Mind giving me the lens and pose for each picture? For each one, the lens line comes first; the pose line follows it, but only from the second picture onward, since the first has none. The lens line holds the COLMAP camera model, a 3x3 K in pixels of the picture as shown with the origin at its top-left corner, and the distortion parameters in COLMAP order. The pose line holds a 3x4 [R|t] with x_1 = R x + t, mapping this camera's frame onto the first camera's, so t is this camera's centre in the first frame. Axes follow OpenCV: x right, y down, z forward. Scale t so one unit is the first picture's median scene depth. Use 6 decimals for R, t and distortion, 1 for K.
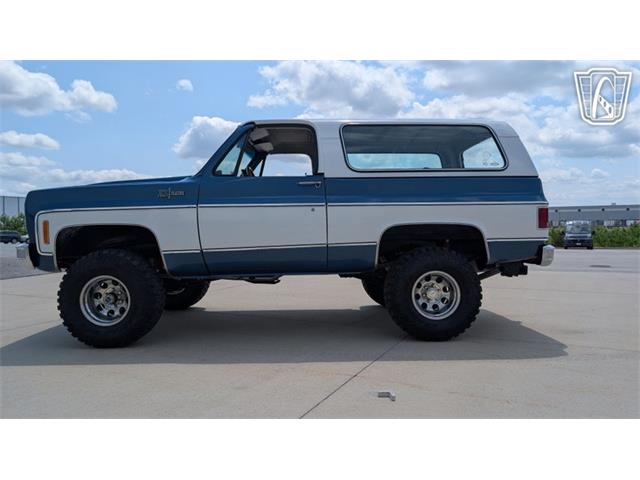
lens RADIAL K [[478.7, 0, 328.4], [0, 478.7, 240.6], [0, 0, 1]] dist [0.007393, 0.000935]
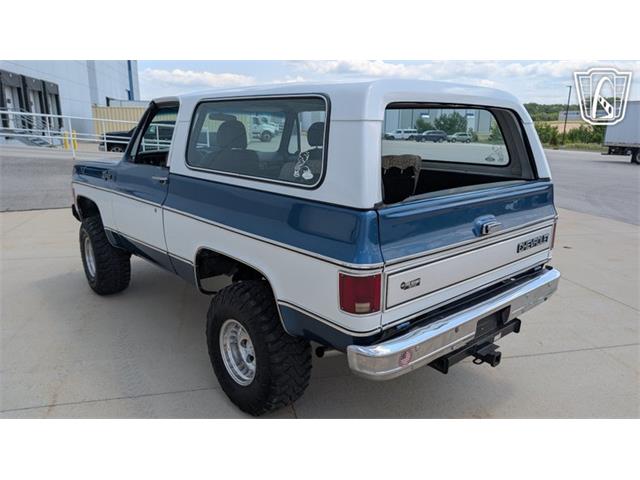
lens RADIAL K [[478.9, 0, 322.5], [0, 478.9, 244.3], [0, 0, 1]] dist [0.008069, -0.002887]
pose [[0.633081, 0.205114, -0.746415, 0.785493], [-0.037227, 0.971207, 0.235312, -0.211620], [0.773190, -0.121184, 0.622489, 0.661838]]
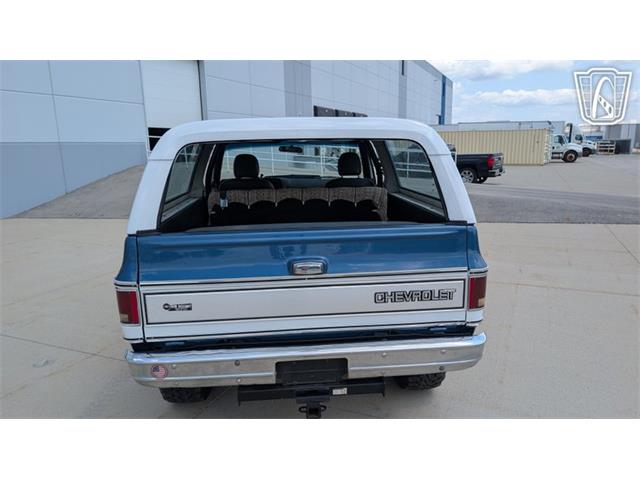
lens RADIAL K [[478.7, 0, 328.4], [0, 478.7, 240.6], [0, 0, 1]] dist [0.007393, 0.000935]
pose [[0.046834, 0.204507, -0.977744, 1.024862], [-0.009323, 0.978865, 0.204295, -0.248141], [0.998859, -0.000452, 0.047751, 1.220340]]
